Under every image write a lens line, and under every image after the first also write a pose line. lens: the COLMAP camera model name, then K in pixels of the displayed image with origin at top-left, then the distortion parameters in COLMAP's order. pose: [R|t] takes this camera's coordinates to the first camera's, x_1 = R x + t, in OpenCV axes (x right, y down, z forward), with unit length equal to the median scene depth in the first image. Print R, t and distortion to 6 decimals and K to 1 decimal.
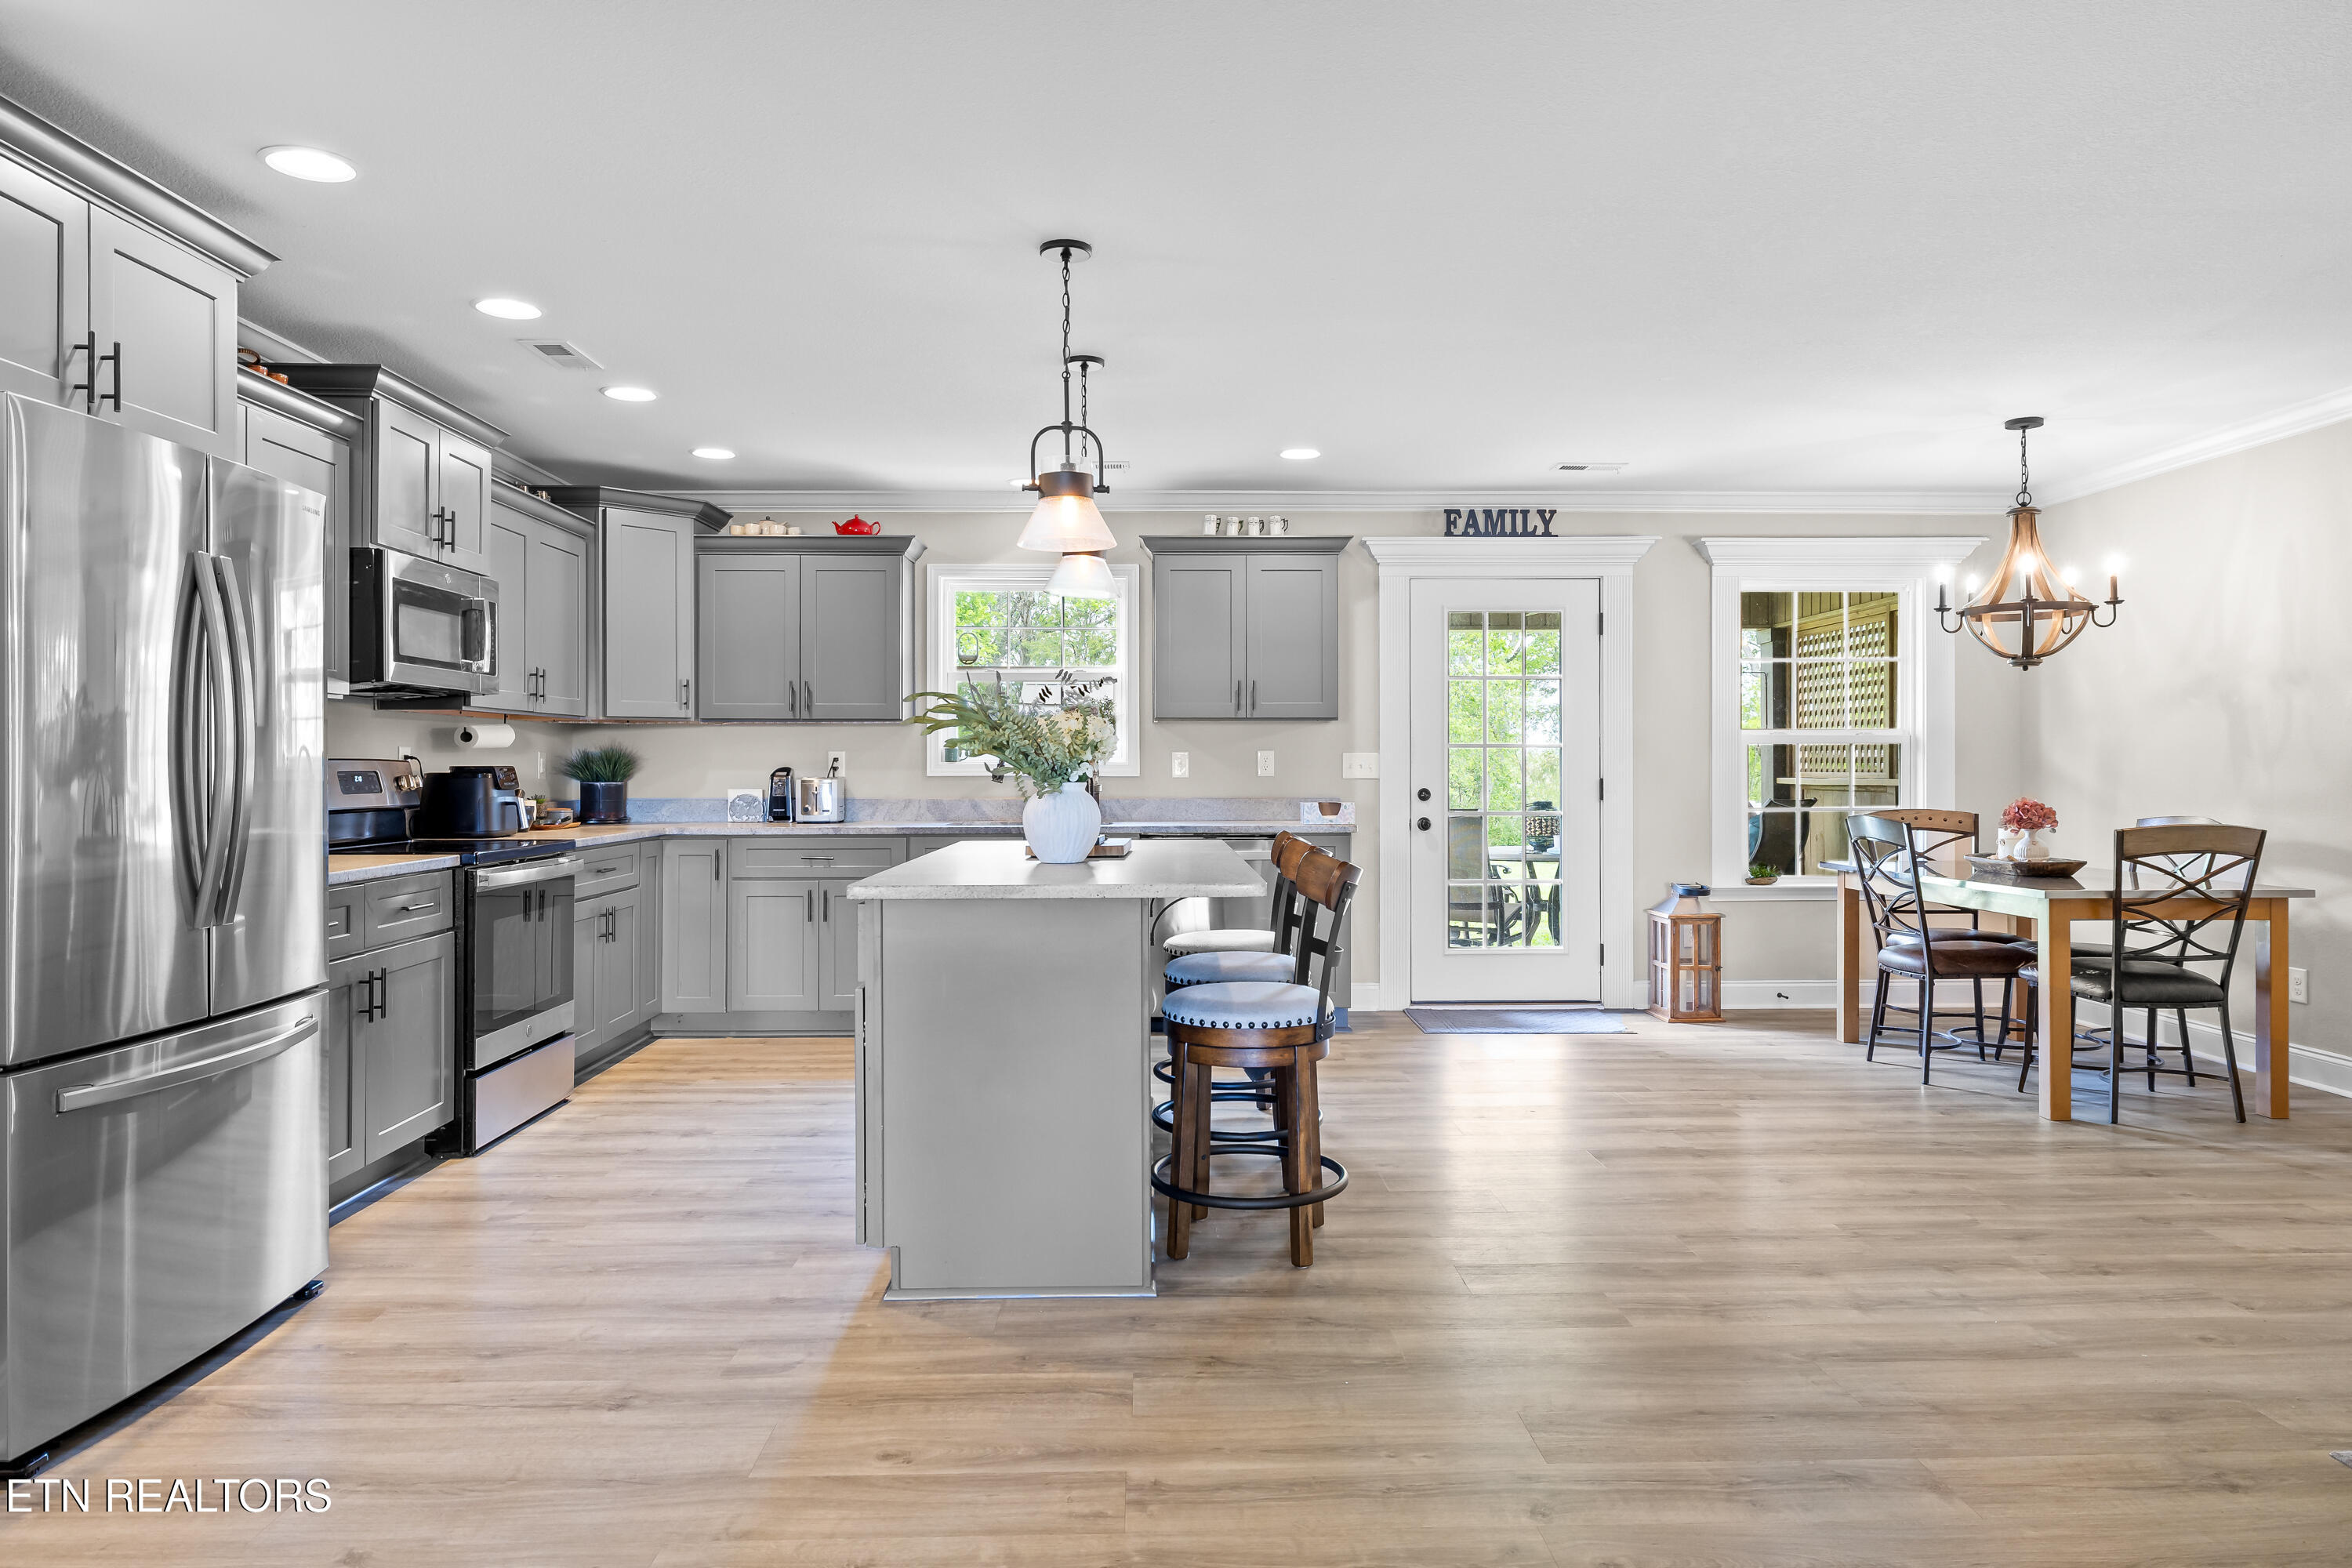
lens RADIAL K [[1427.4, 0, 1172.3], [0, 1427.4, 762.6], [0, 0, 1]] dist [-0.004112, 0.000414]
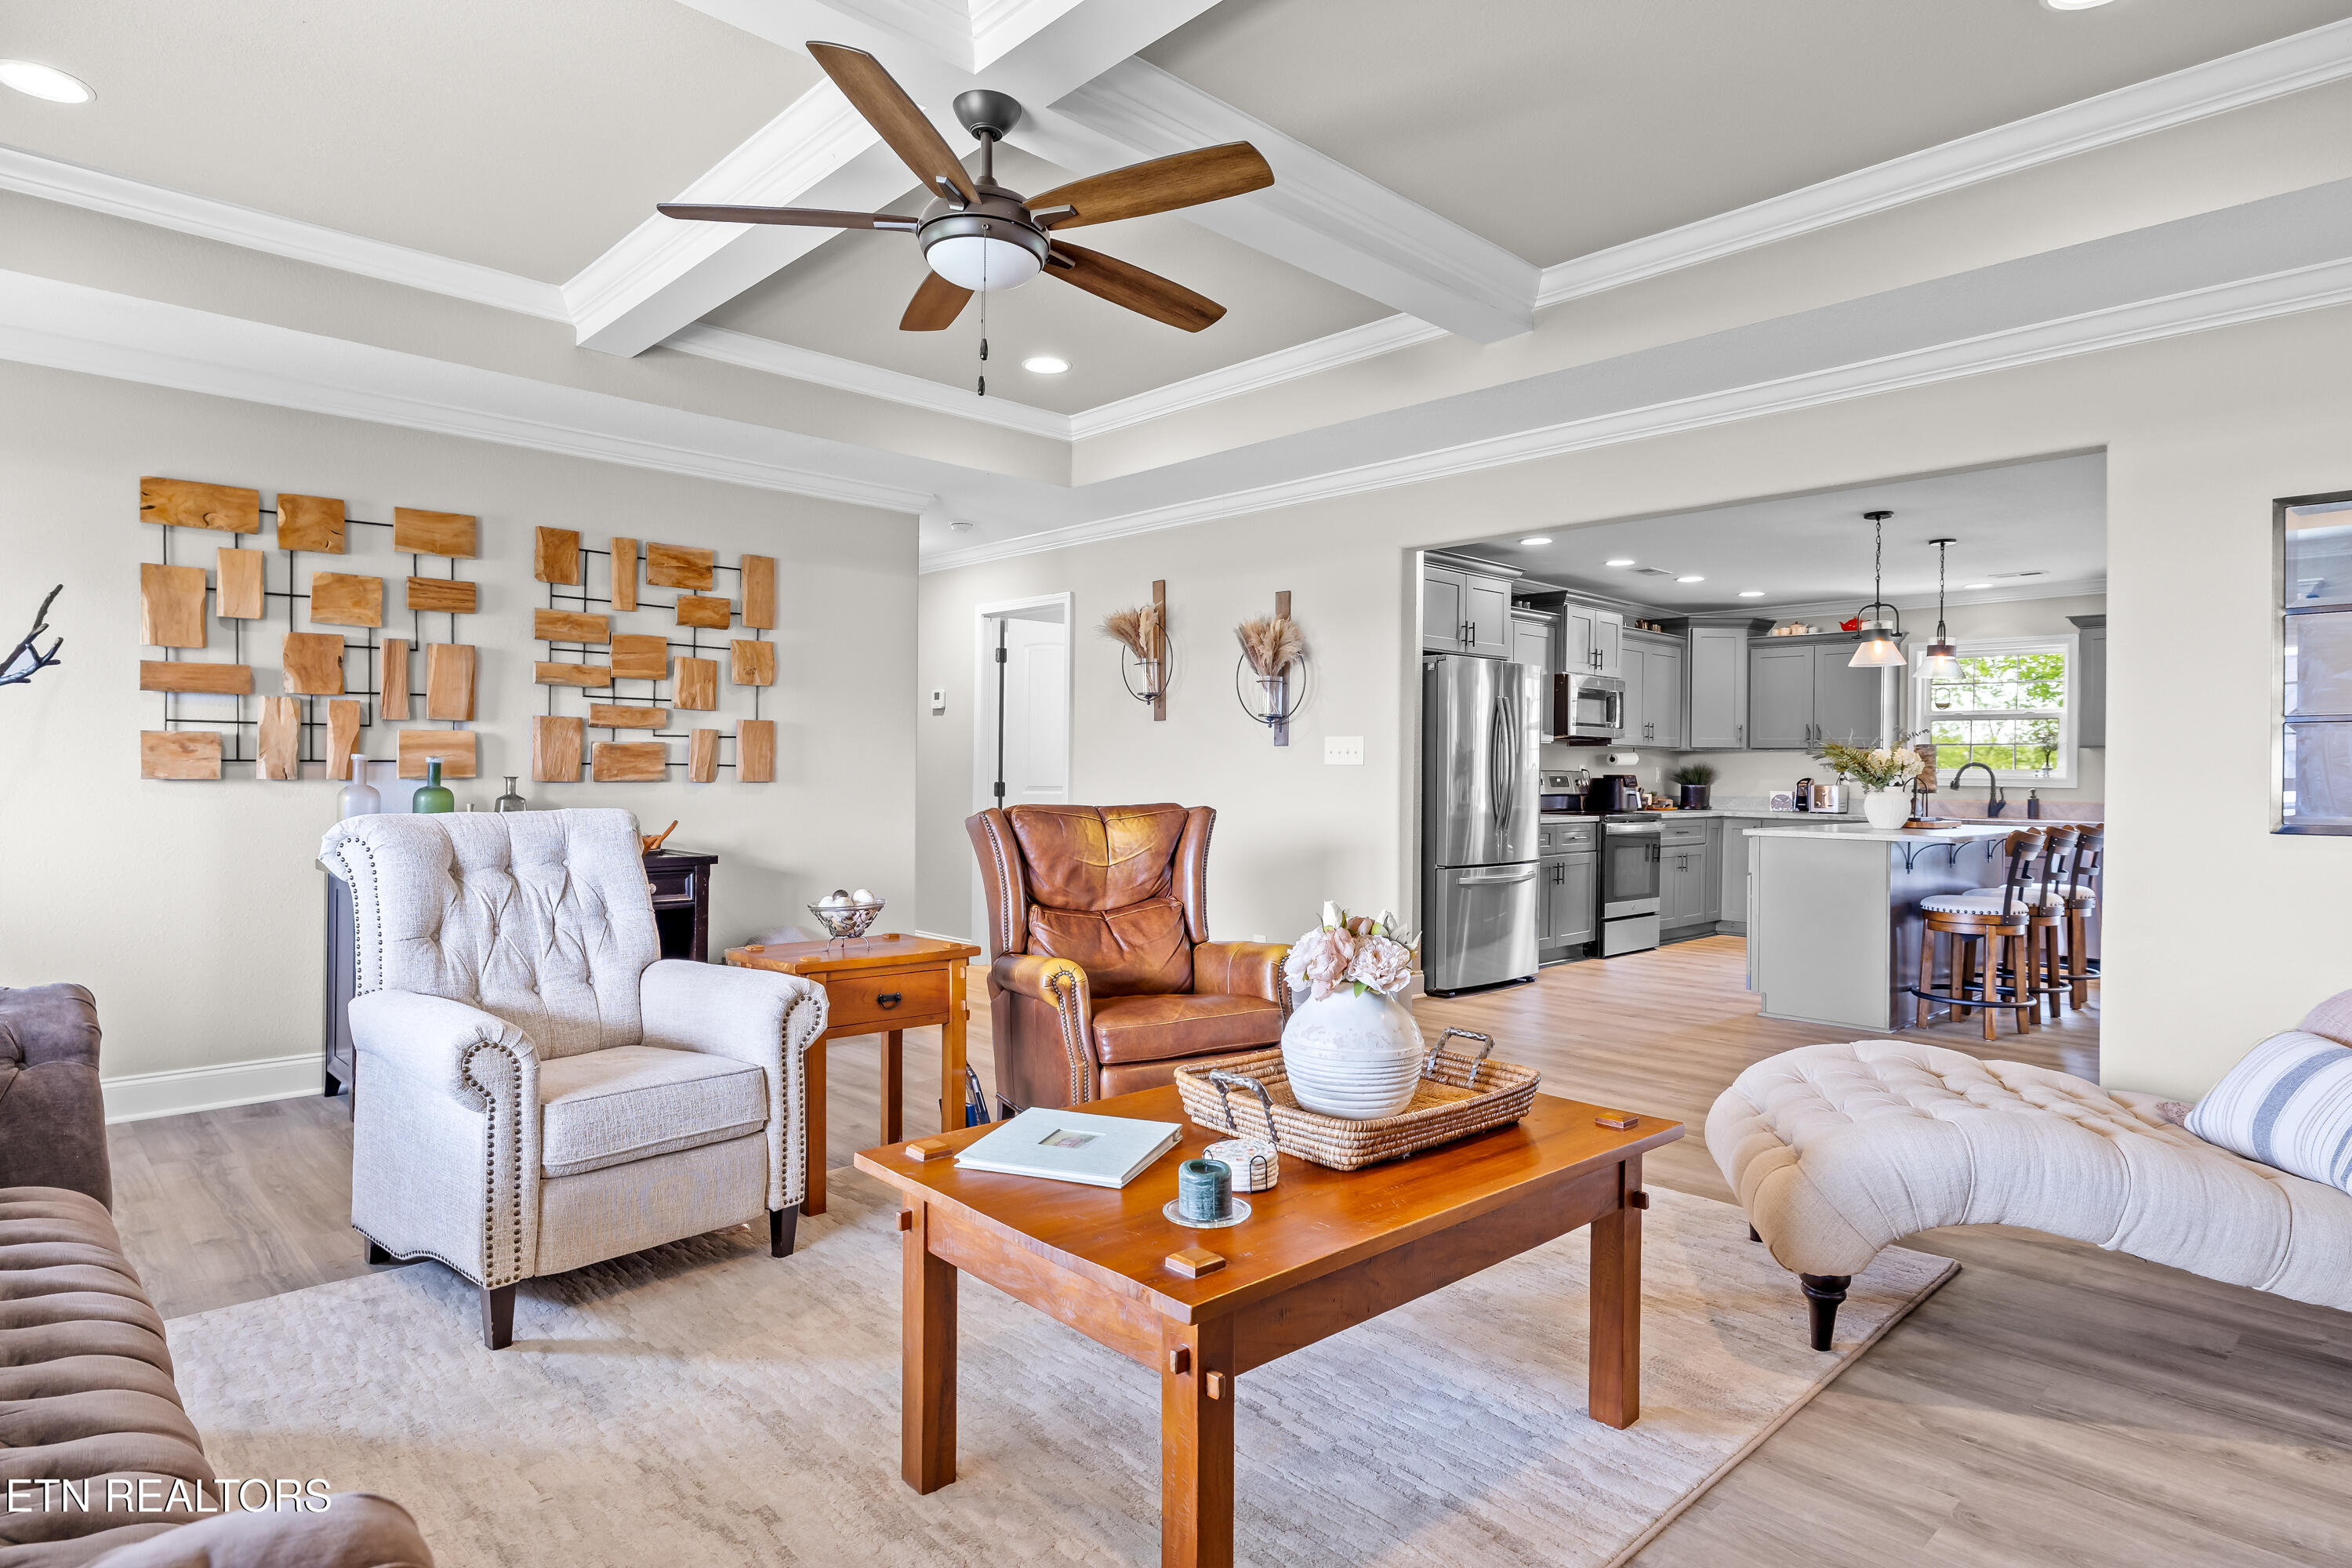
lens RADIAL K [[1292.8, 0, 1171.8], [0, 1292.8, 771.0], [0, 0, 1]] dist [-0.001924, -0.000520]
pose [[0.671641, 0.008791, -0.740824, 0.368765], [-0.011062, 0.999937, 0.001837, 0.000575], [0.740794, 0.006961, 0.671696, -0.565822]]
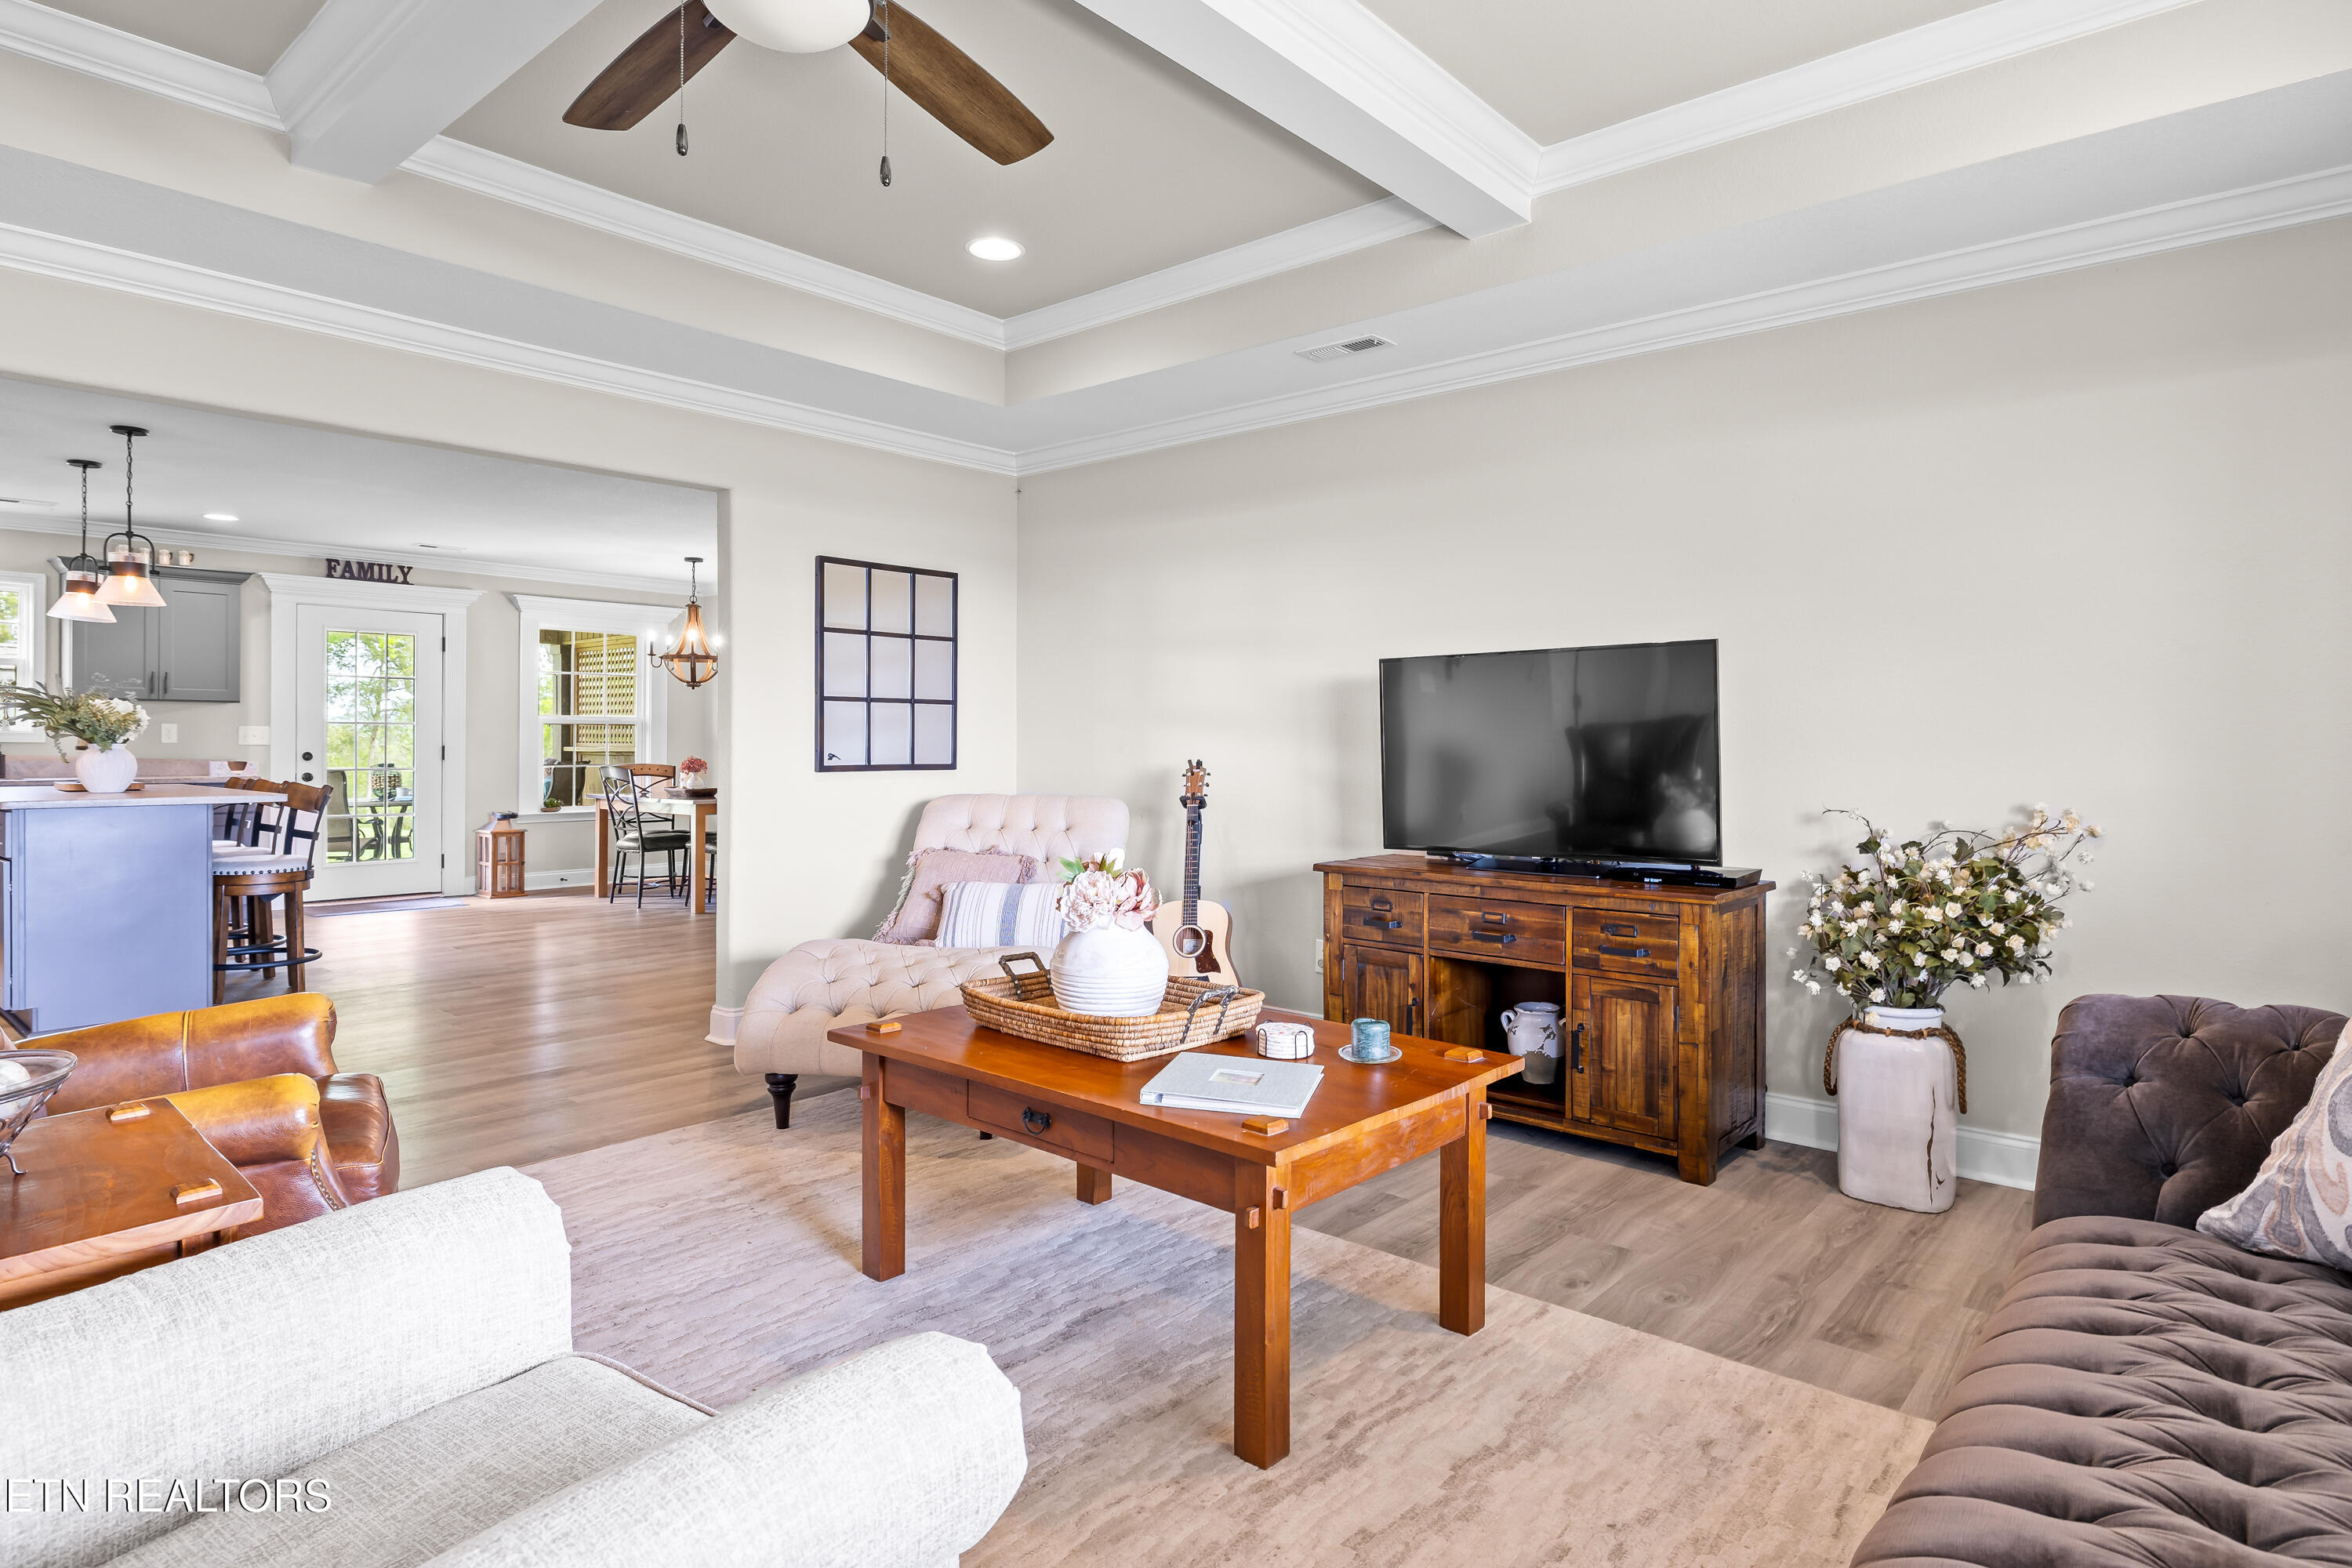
lens RADIAL K [[1286.4, 0, 1178.5], [0, 1286.4, 743.5], [0, 0, 1]] dist [-0.002607, -0.000680]
pose [[0.666187, 0.005133, 0.745767, -0.236583], [-0.008016, 0.999968, 0.000278, 0.002402], [-0.745742, -0.006163, 0.666207, -0.592102]]
